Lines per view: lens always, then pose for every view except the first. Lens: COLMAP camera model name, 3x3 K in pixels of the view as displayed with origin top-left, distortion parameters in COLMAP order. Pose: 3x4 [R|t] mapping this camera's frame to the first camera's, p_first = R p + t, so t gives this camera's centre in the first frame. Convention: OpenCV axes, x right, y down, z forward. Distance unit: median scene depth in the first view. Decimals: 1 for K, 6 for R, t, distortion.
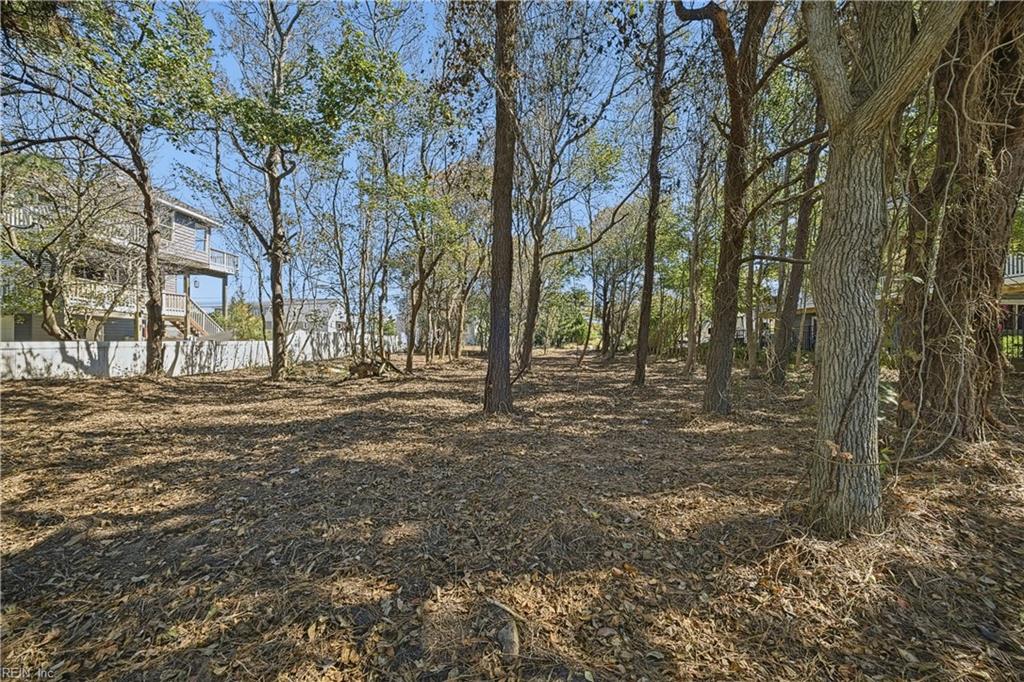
lens RADIAL K [[381.3, 0, 513.6], [0, 381.3, 341.4], [0, 0, 1]] dist [0.000448, 0.000027]
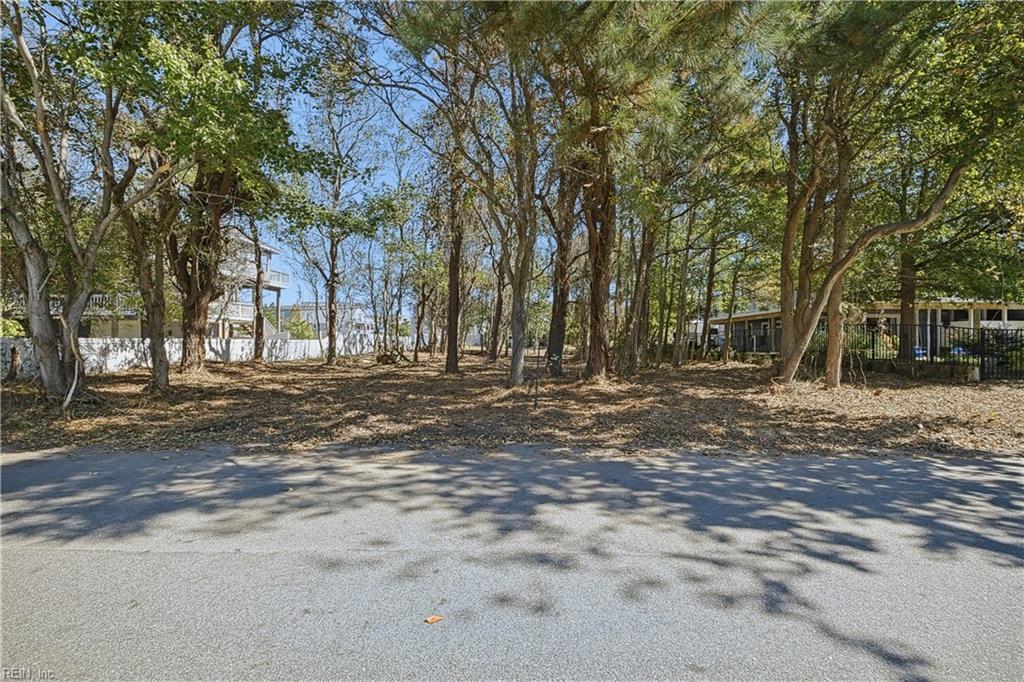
lens RADIAL K [[381.3, 0, 510.7], [0, 381.3, 341.4], [0, 0, 1]] dist [0.000448, 0.000027]
pose [[0.999032, 0.010259, -0.042776, 0.164898], [-0.010500, 0.999930, -0.005402, 0.005235], [0.042718, 0.005846, 0.999070, -0.485506]]
